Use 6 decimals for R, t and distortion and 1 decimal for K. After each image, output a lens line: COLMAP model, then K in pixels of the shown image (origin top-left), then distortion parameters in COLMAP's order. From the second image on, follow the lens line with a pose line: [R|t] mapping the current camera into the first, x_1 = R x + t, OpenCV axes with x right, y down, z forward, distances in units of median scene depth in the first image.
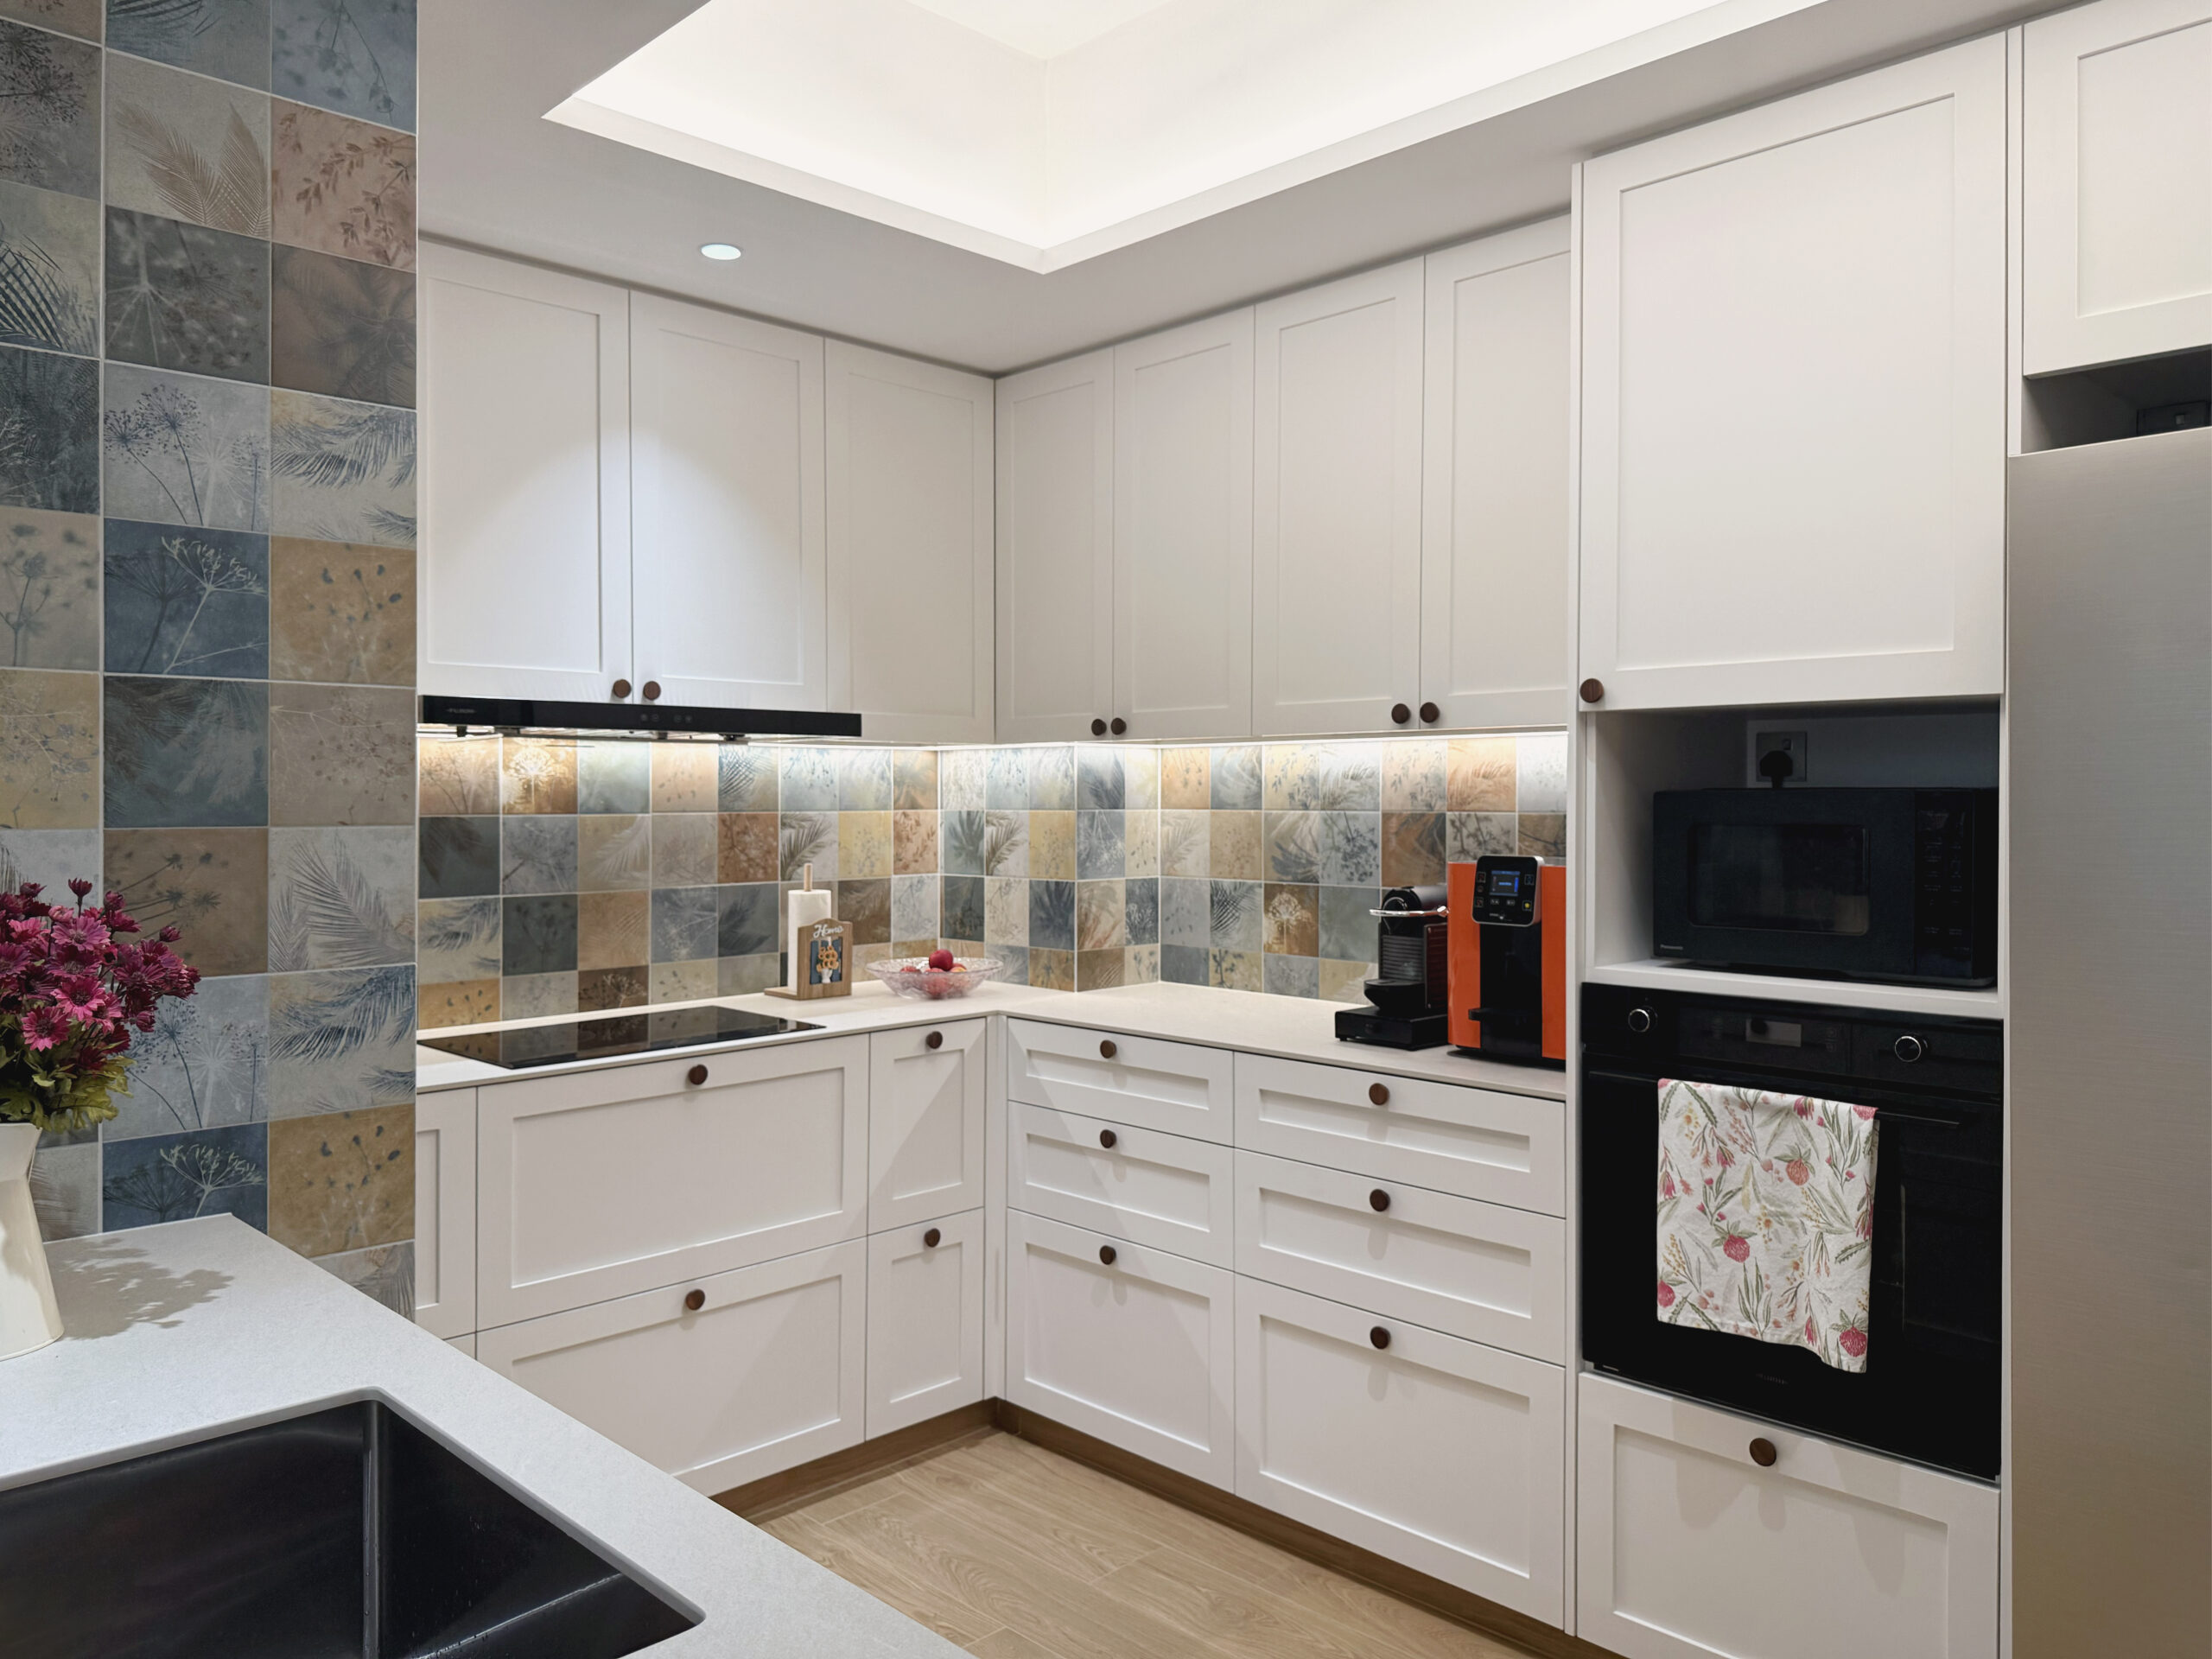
lens RADIAL K [[1596.5, 0, 1100.5], [0, 1596.5, 803.9], [0, 0, 1]] dist [0.069912, -0.100702]
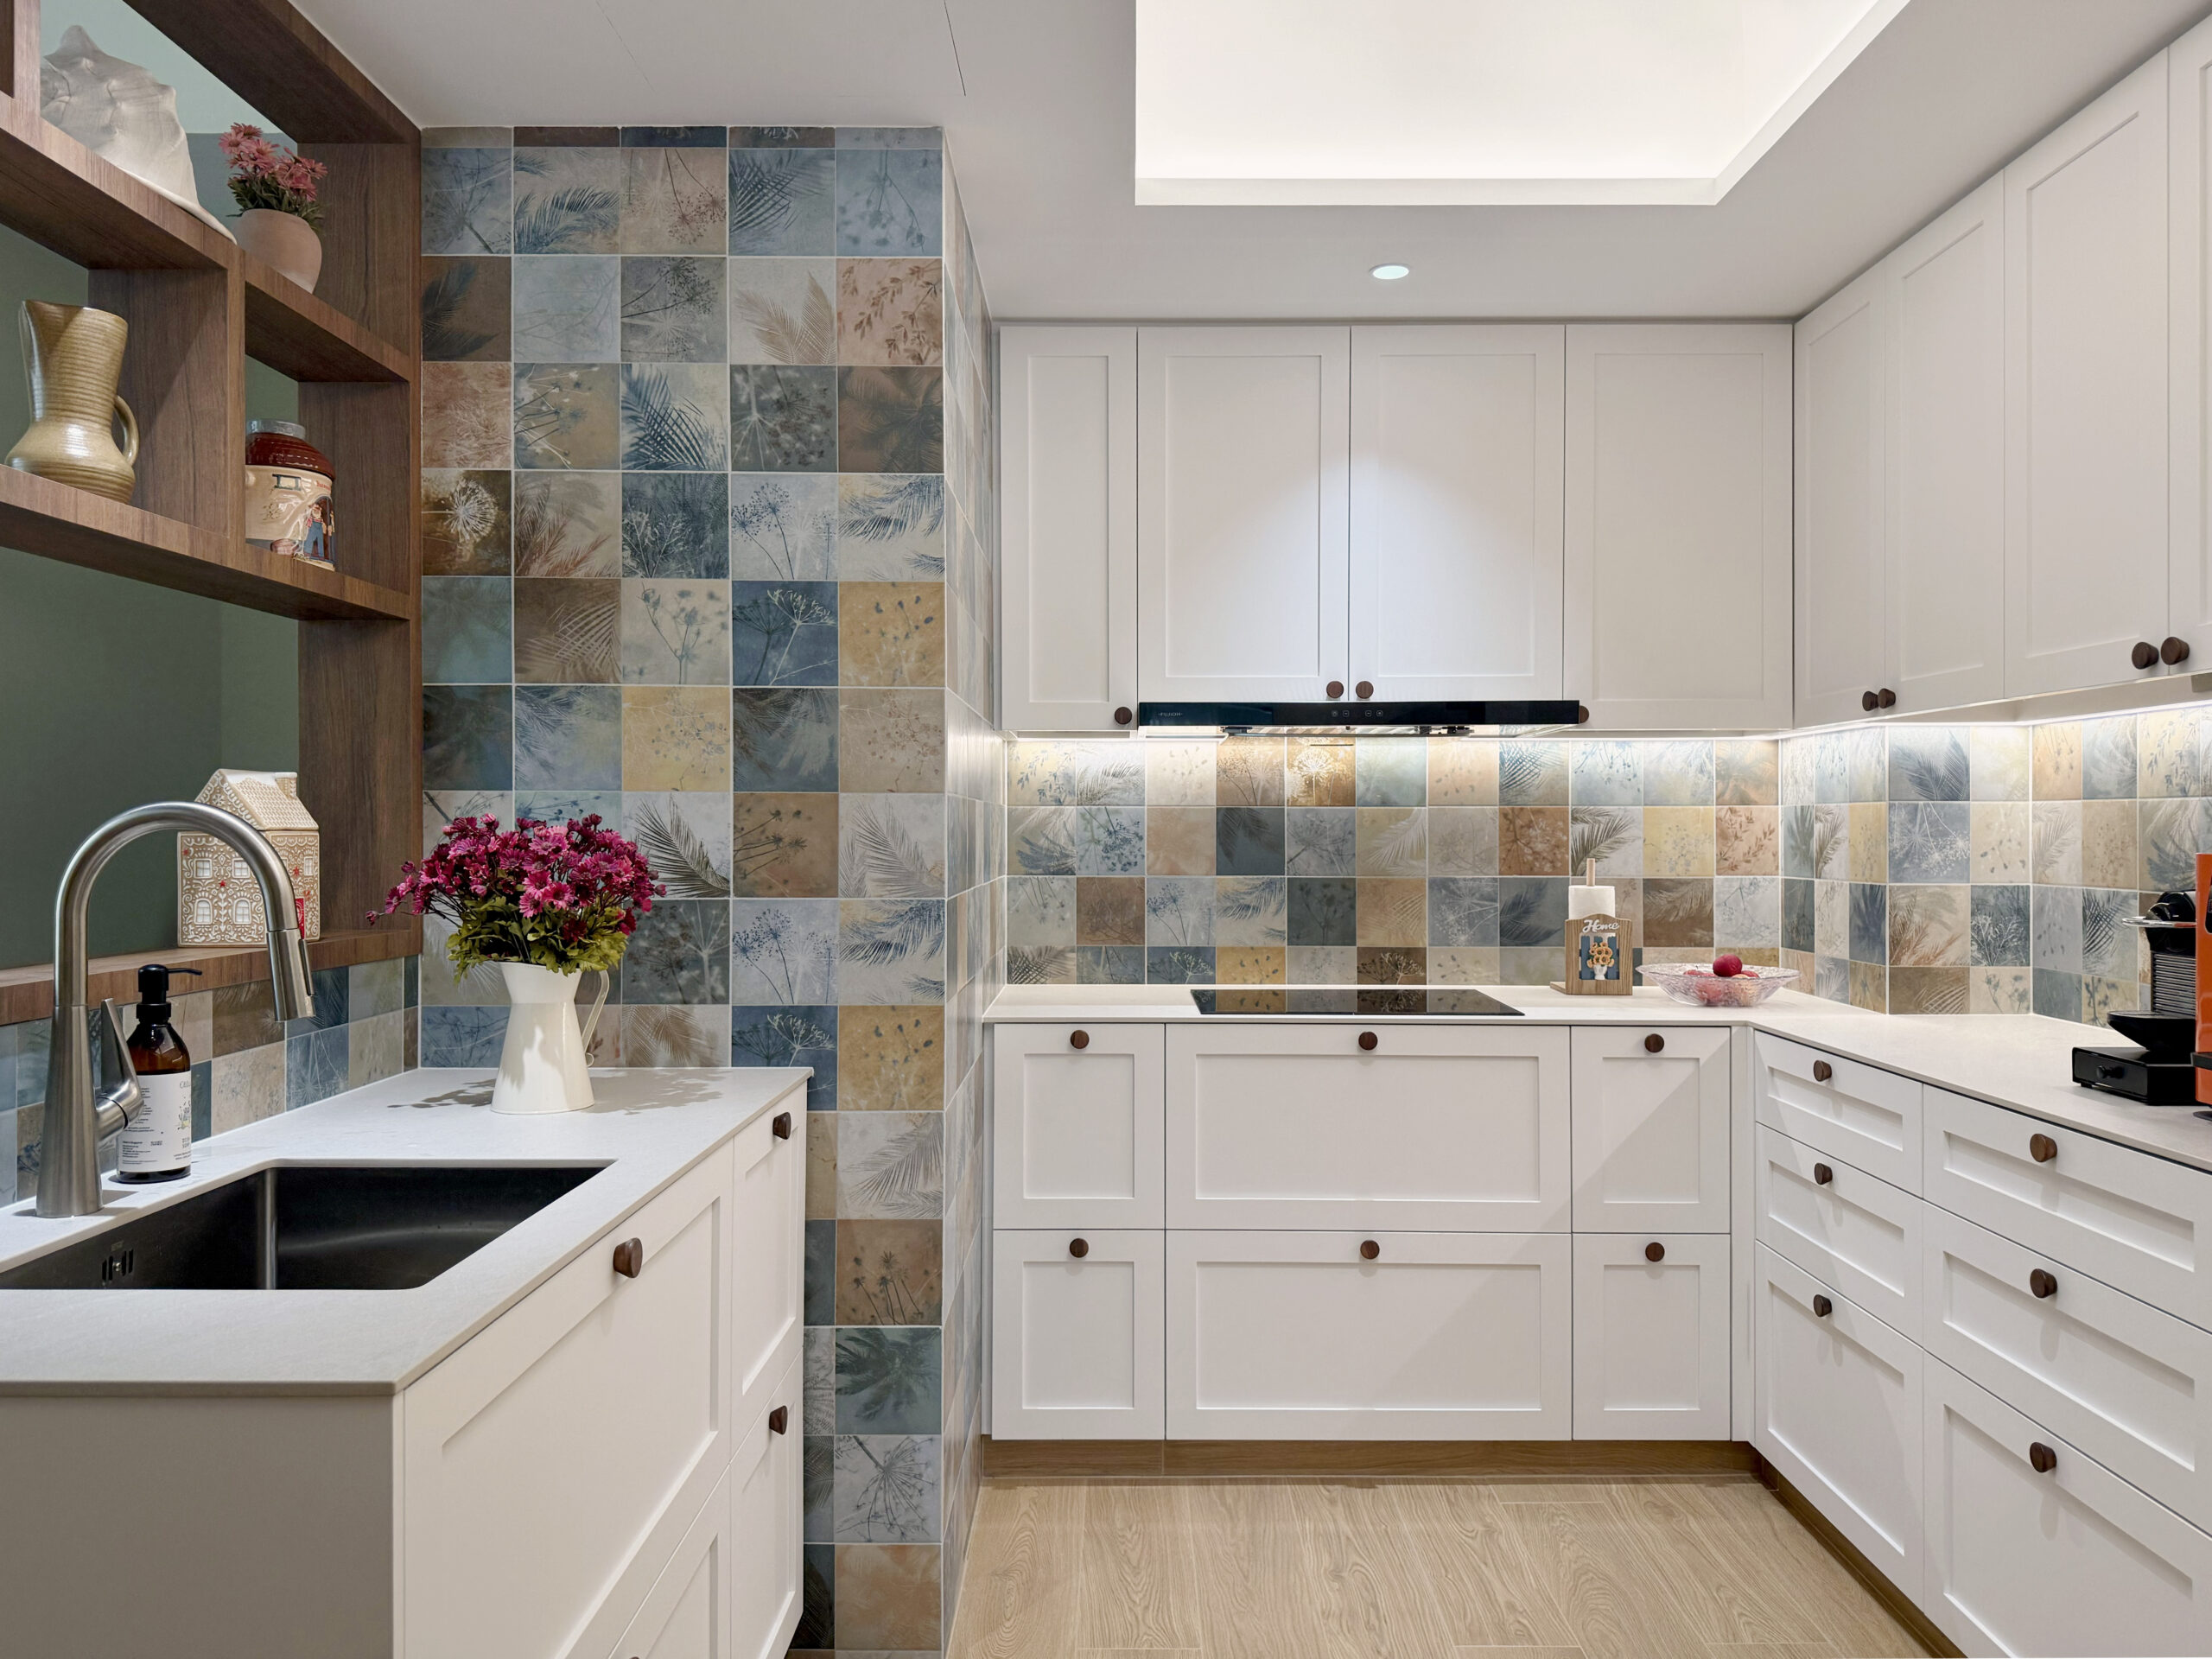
lens RADIAL K [[1542.3, 0, 1113.0], [0, 1542.3, 843.9], [0, 0, 1]] dist [0.060509, -0.094899]
pose [[0.702654, 0.009219, -0.711472, 0.306740], [-0.005626, 0.999957, 0.007401, 0.024414], [0.711509, -0.001197, 0.702676, 0.123299]]
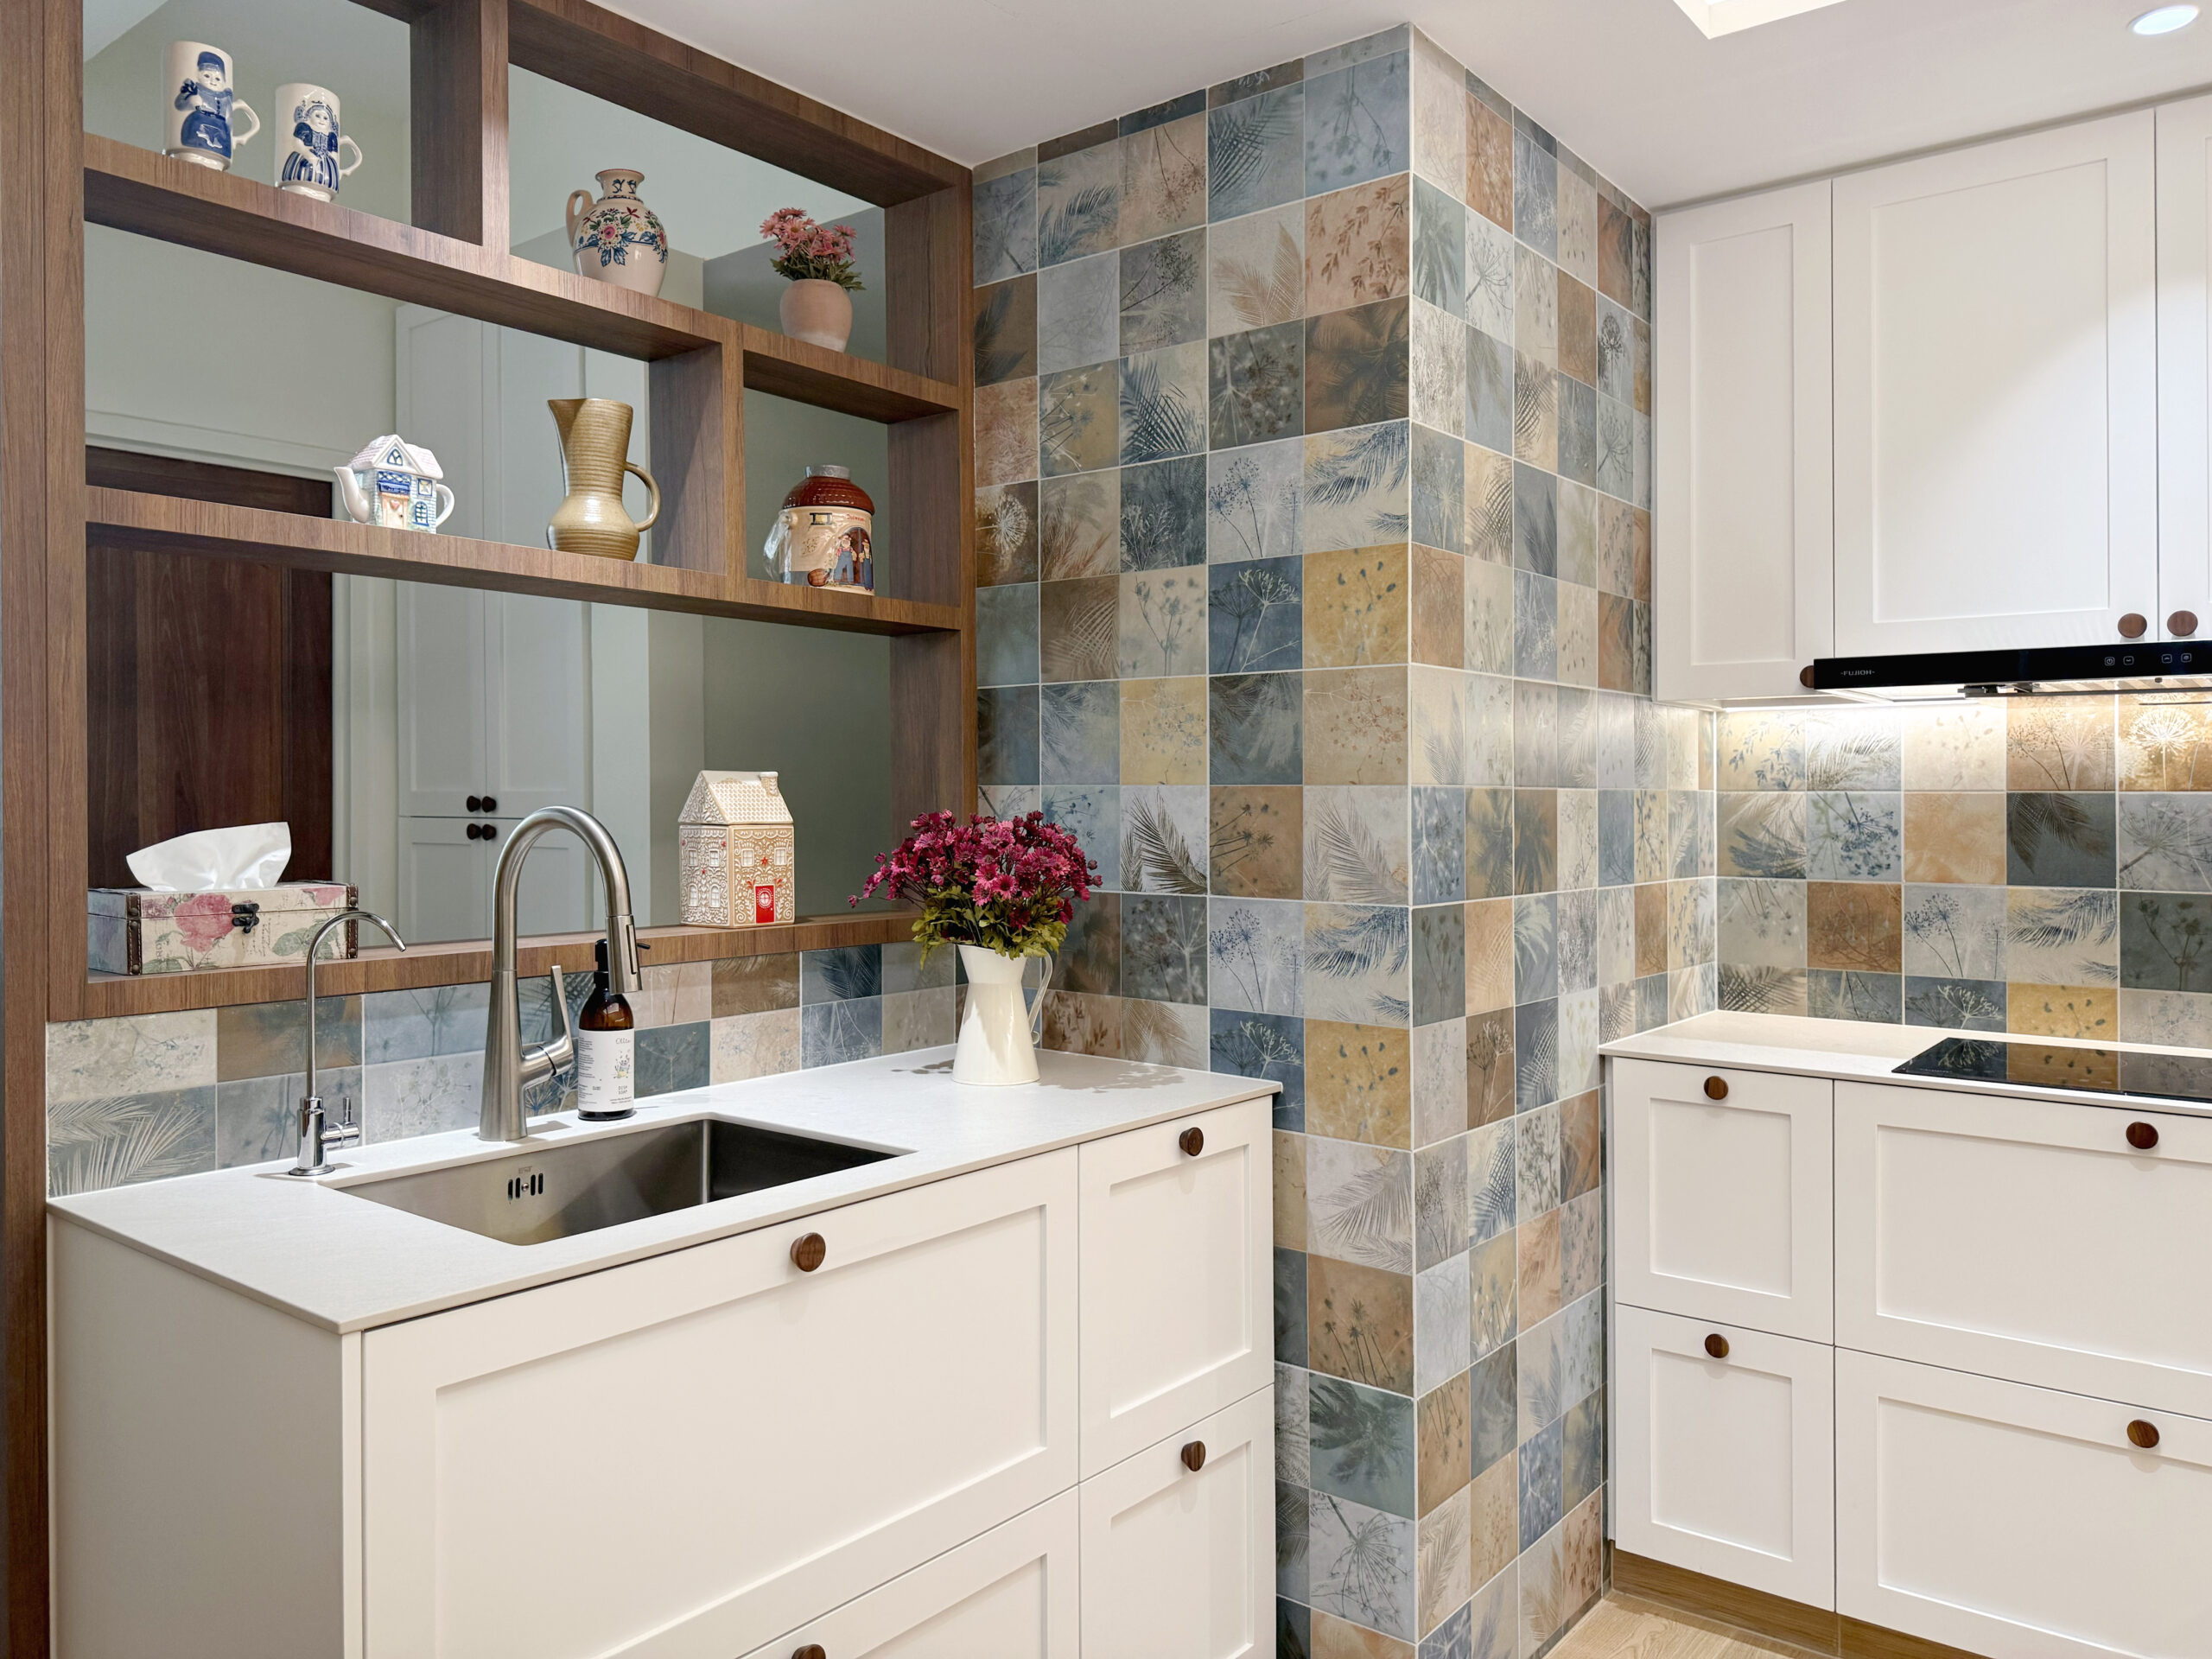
lens RADIAL K [[1596.5, 0, 1085.4], [0, 1596.5, 818.5], [0, 0, 1]] dist [0.069912, -0.100702]
pose [[0.098944, 0.012307, -0.995017, 0.370396], [-0.007585, 0.999904, 0.011613, 0.014048], [0.995064, 0.006398, 0.099028, 0.366216]]
